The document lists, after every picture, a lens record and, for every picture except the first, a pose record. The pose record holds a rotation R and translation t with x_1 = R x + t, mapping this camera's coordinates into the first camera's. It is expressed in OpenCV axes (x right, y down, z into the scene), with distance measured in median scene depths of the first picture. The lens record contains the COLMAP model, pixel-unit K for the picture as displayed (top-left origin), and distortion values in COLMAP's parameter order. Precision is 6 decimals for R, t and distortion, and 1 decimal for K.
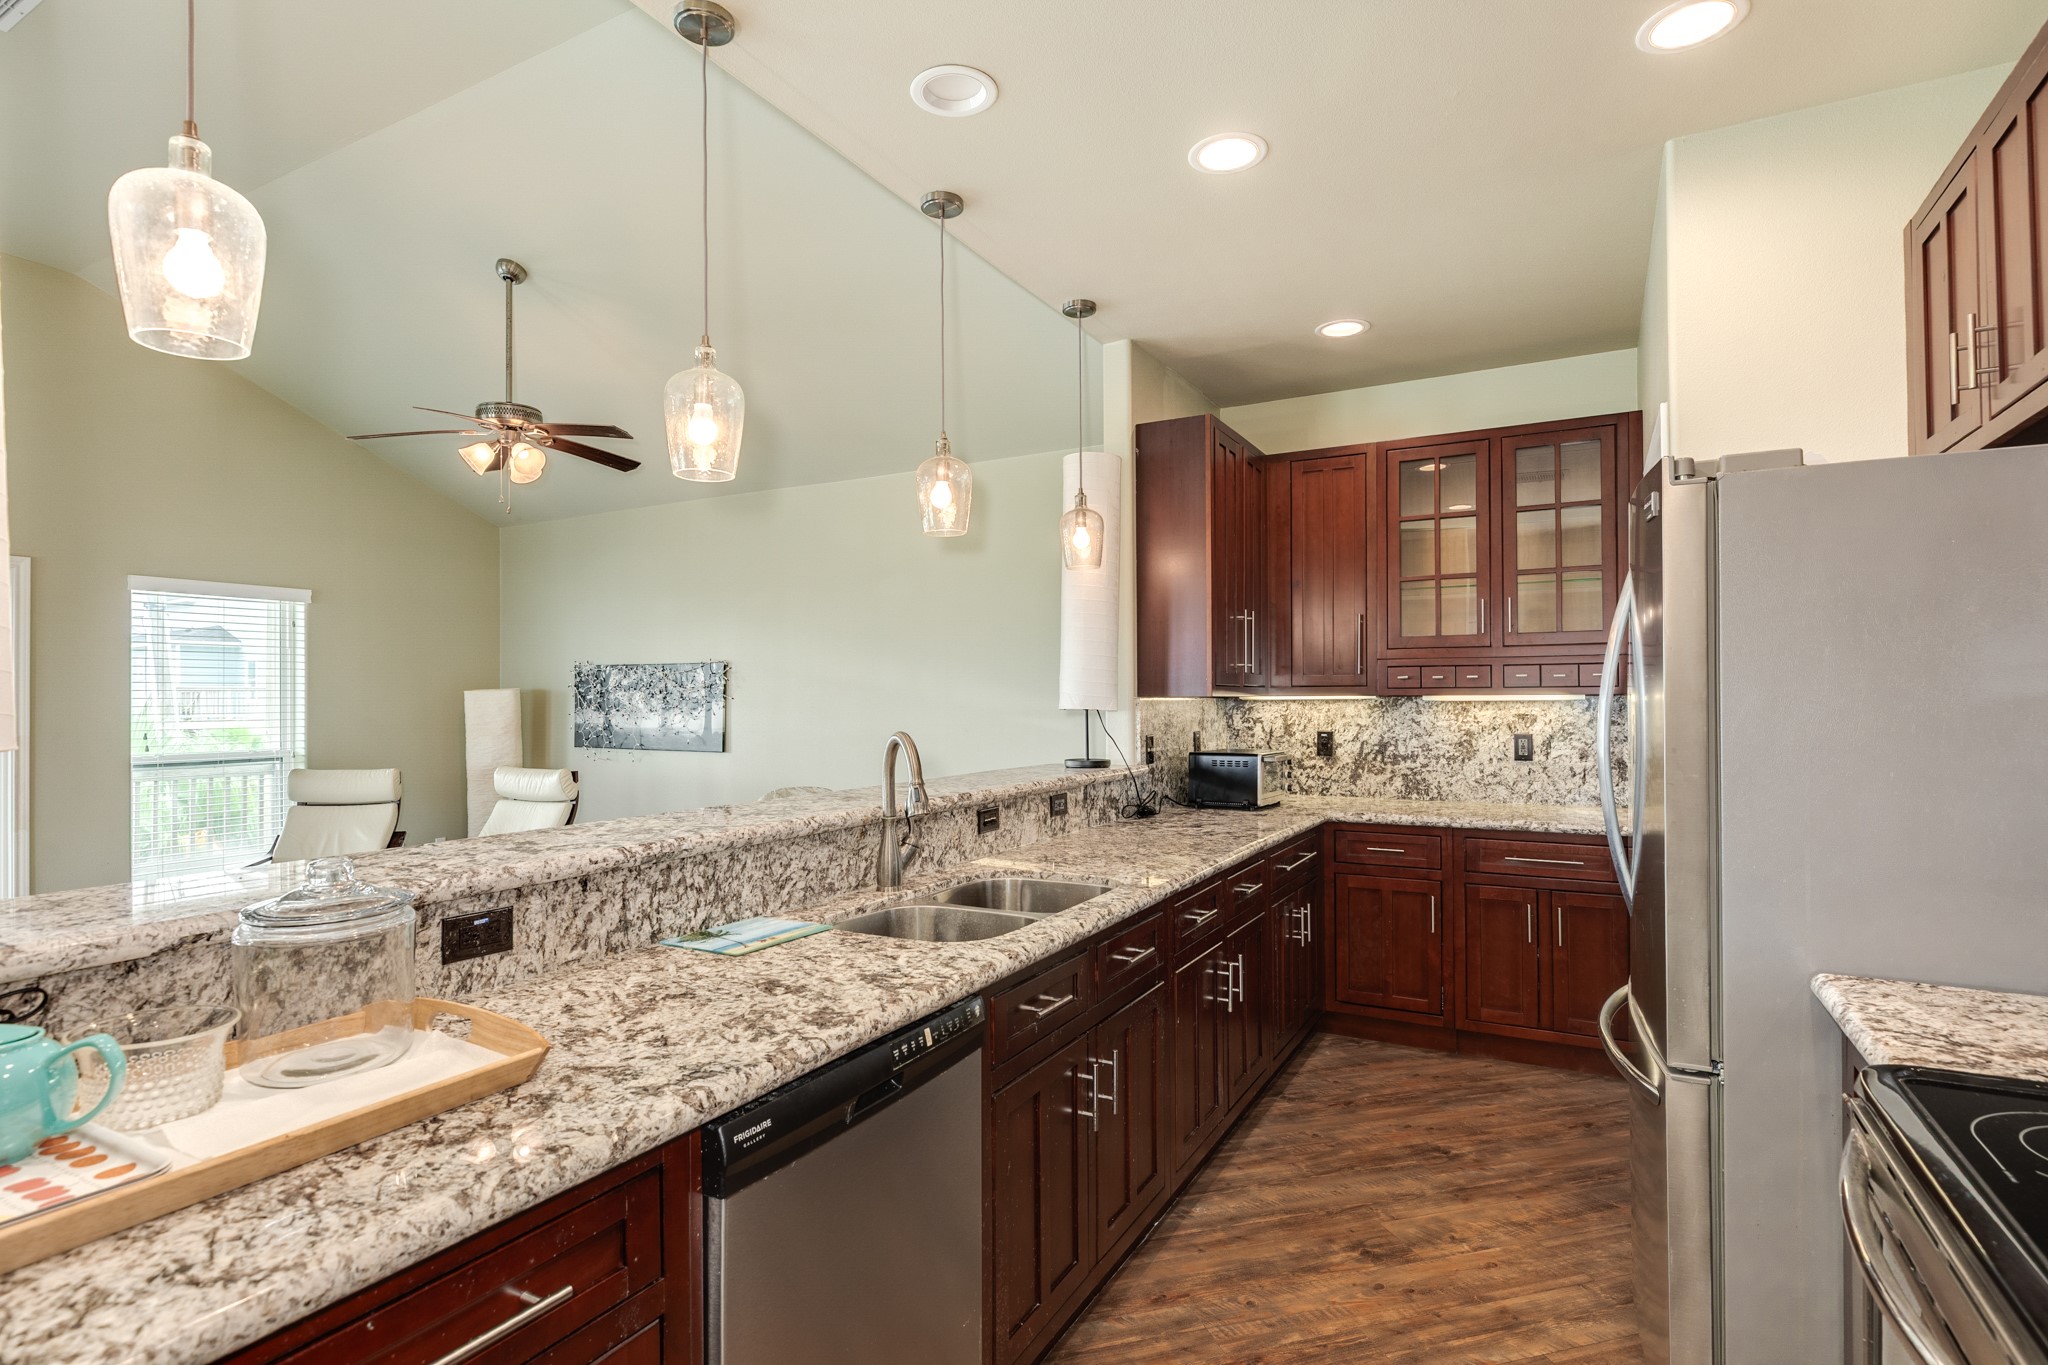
lens RADIAL K [[1049.0, 0, 1033.8], [0, 1049.0, 682.8], [0, 0, 1]] dist [0.001138, -0.000801]
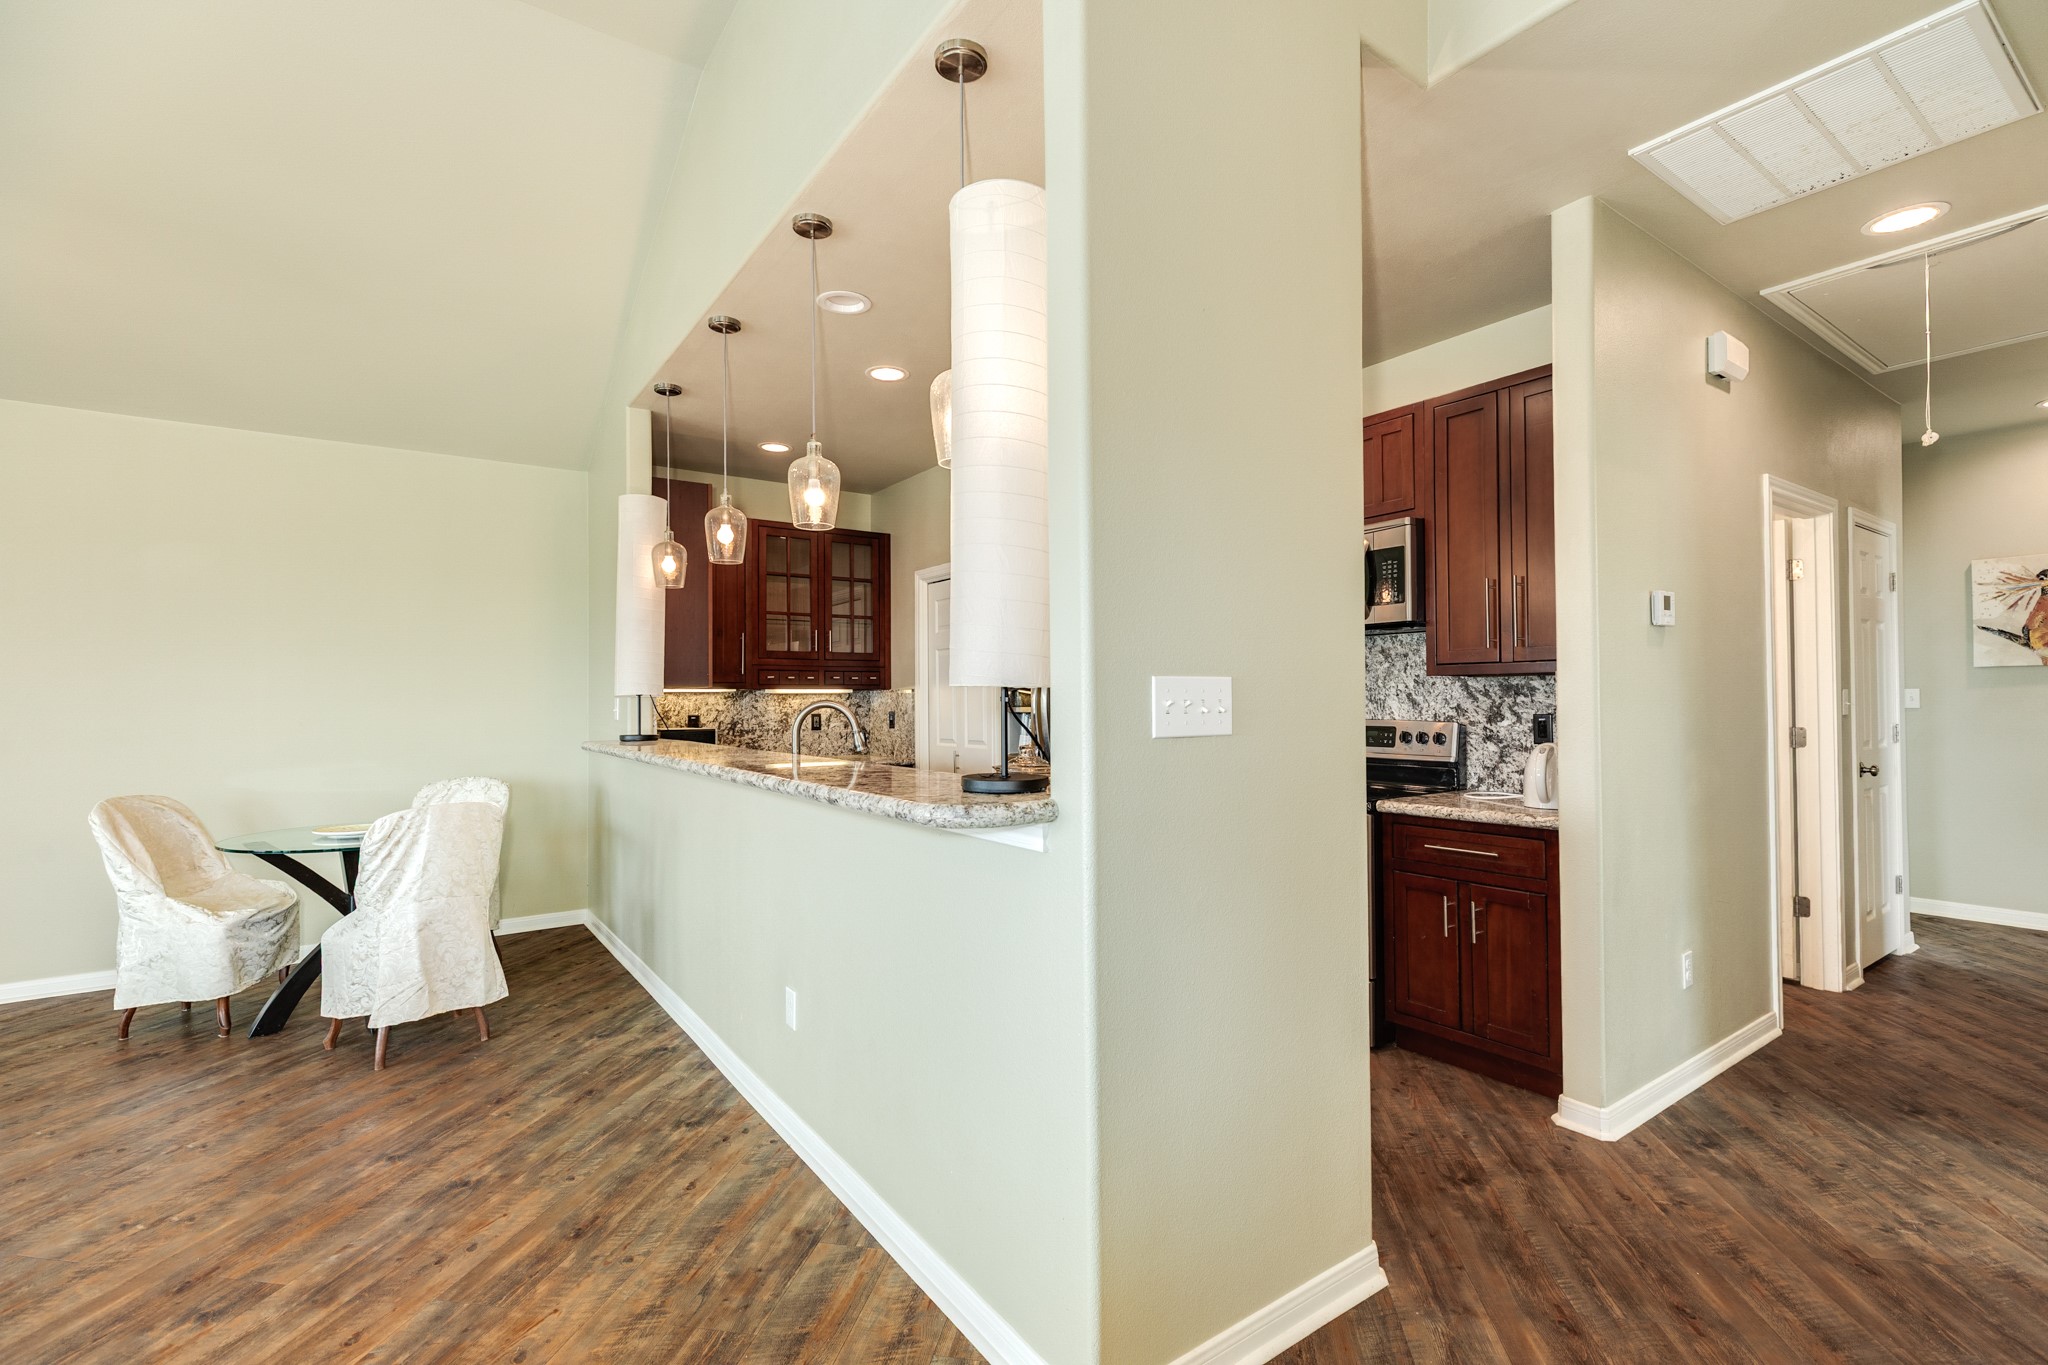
lens RADIAL K [[924.0, 0, 1024.1], [0, 924.0, 680.4], [0, 0, 1]] dist [0.005354, -0.000924]
pose [[0.430325, 0.022727, 0.902388, -0.729635], [-0.008996, 0.999741, -0.020888, 0.025083], [-0.902629, 0.000871, 0.430418, 0.095970]]
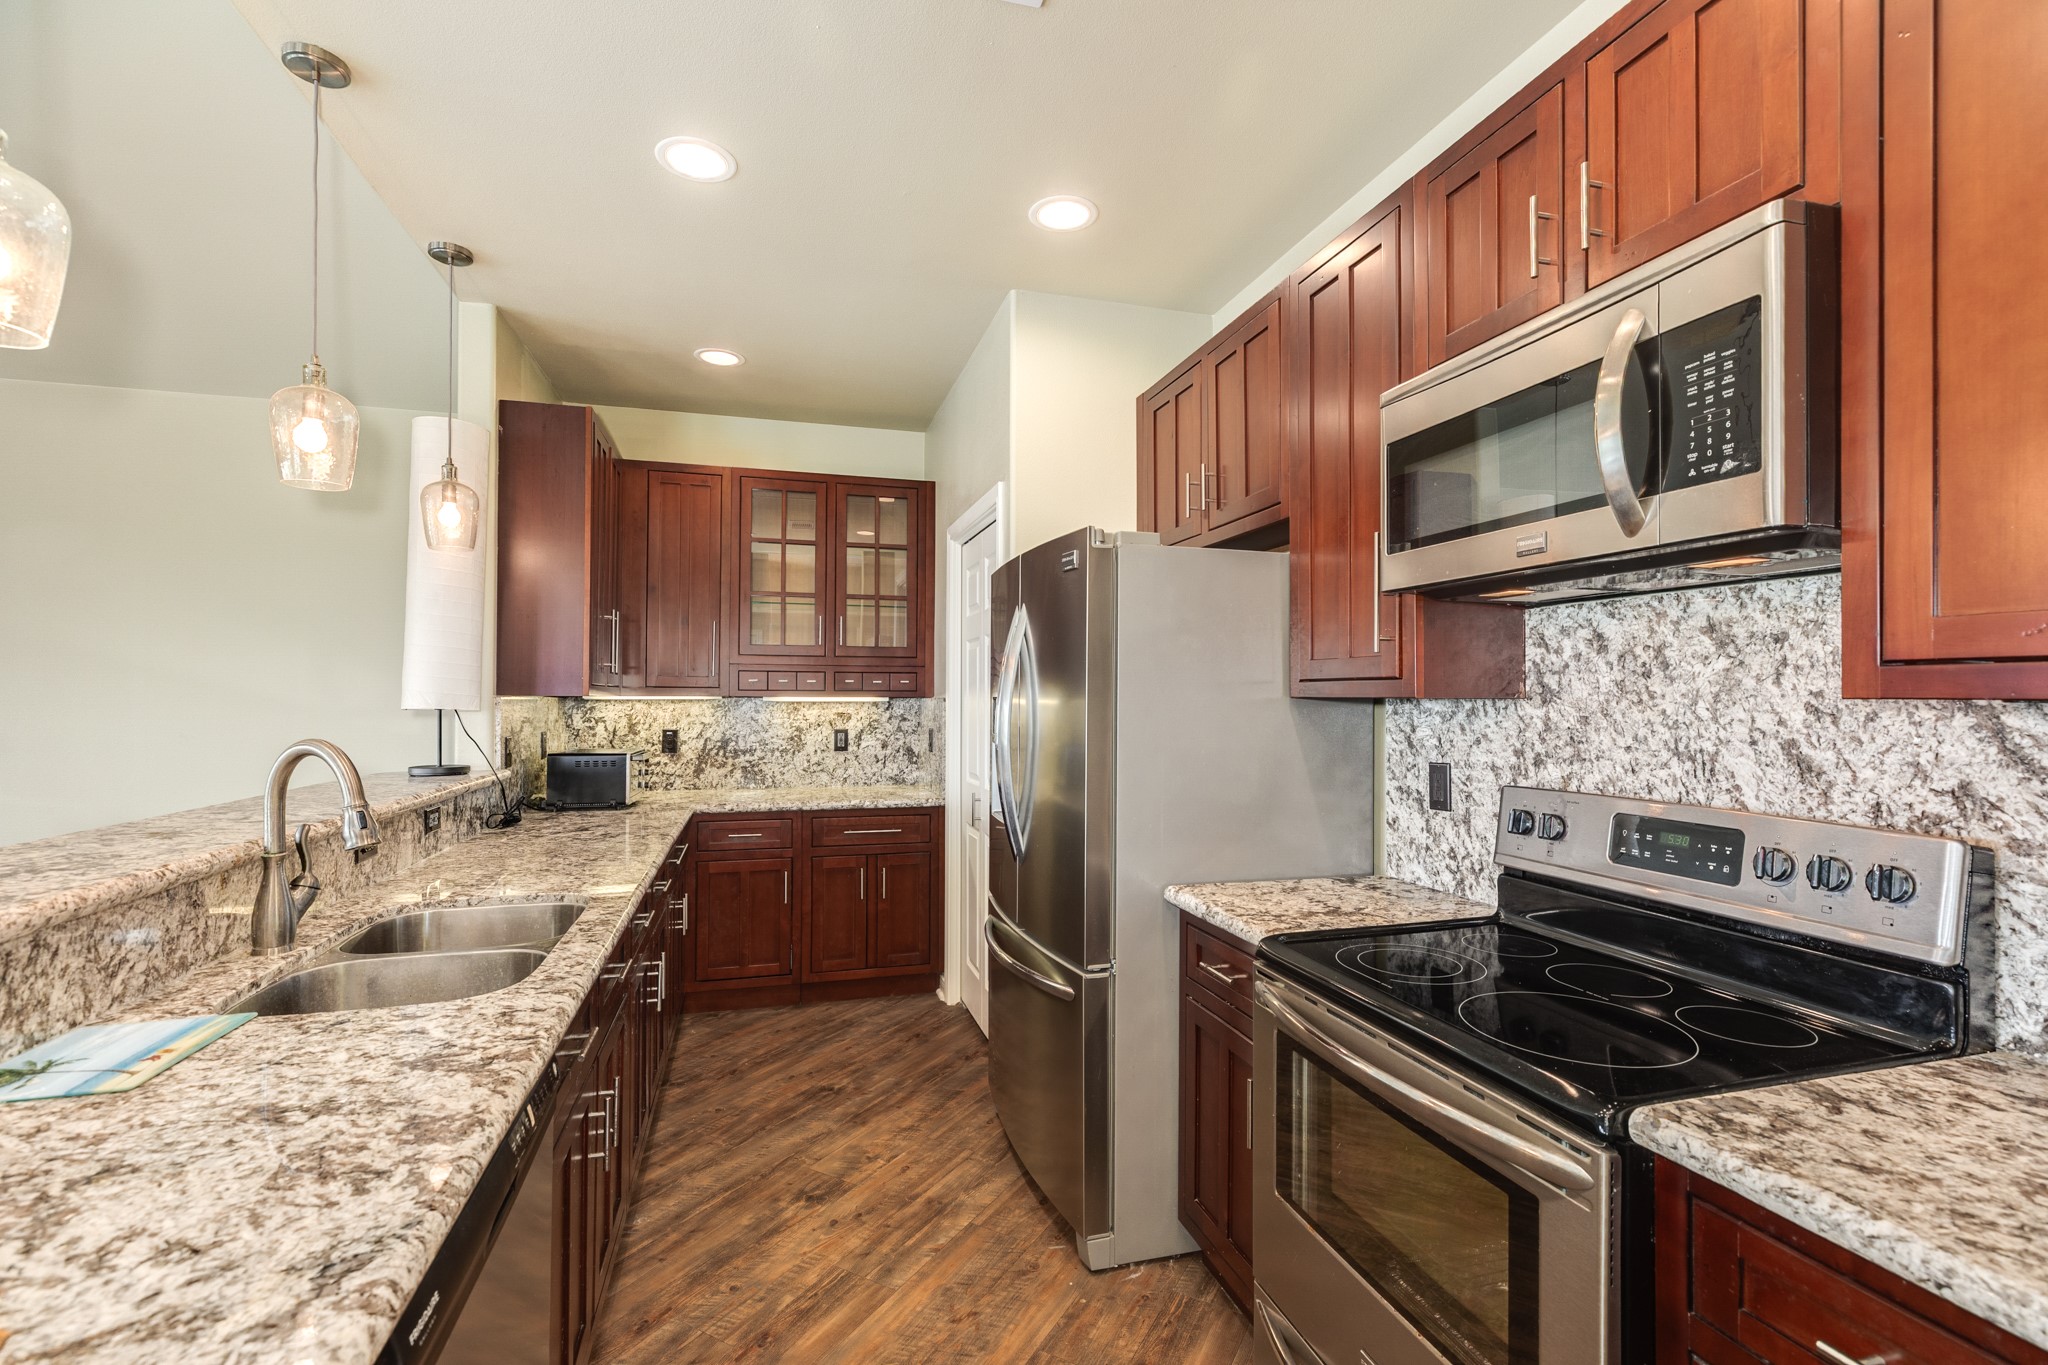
lens RADIAL K [[924.0, 0, 1015.7], [0, 924.0, 683.5], [0, 0, 1]] dist [0.005354, -0.000924]
pose [[0.702056, 0.019239, 0.711861, -0.164402], [-0.018044, 0.999795, -0.009226, 0.002189], [-0.711893, -0.006367, 0.702259, 0.109664]]
